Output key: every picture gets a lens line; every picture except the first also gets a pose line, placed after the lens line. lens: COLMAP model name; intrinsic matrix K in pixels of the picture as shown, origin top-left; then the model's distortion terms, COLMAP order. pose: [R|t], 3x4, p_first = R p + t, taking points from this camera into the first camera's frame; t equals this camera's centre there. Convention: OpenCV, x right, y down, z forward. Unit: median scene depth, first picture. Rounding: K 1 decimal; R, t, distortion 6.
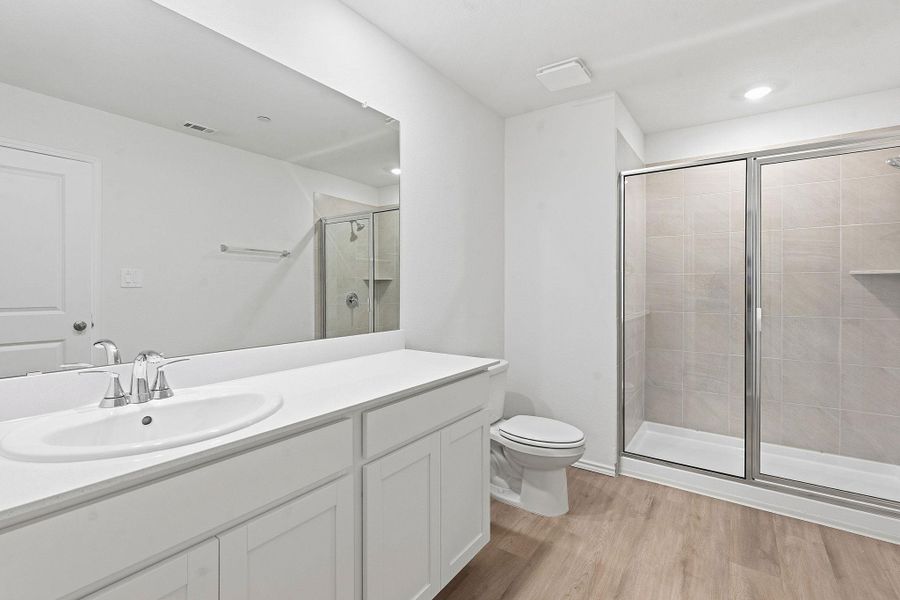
lens RADIAL K [[399.8, 0, 454.5], [0, 399.8, 291.2], [0, 0, 1]] dist [-0.009183, 0.000729]
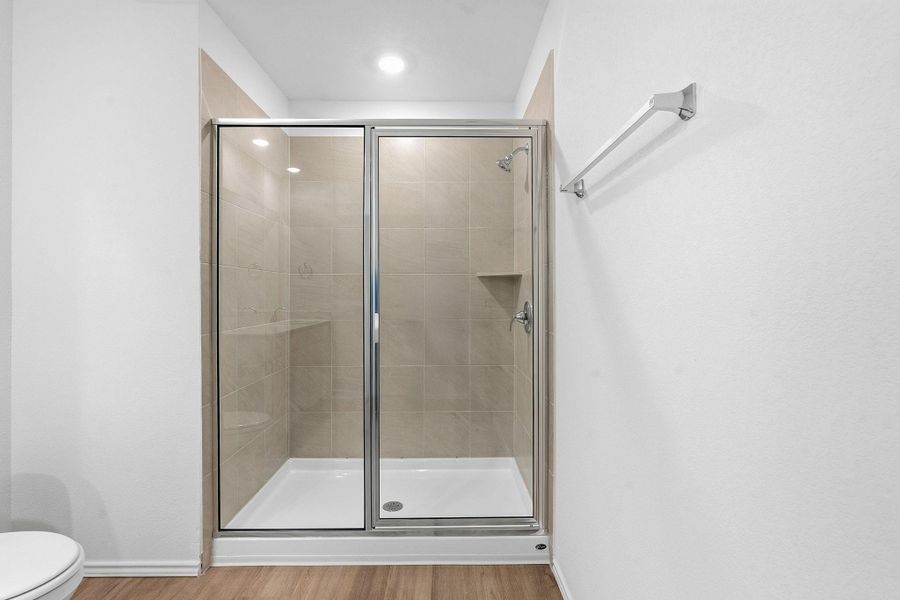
lens RADIAL K [[399.8, 0, 445.7], [0, 399.8, 299.4], [0, 0, 1]] dist [-0.009183, 0.000729]
pose [[0.813125, -0.012884, 0.581947, 0.346181], [0.009042, 0.999914, 0.009504, 0.005706], [-0.582019, -0.002466, 0.813171, 0.221614]]
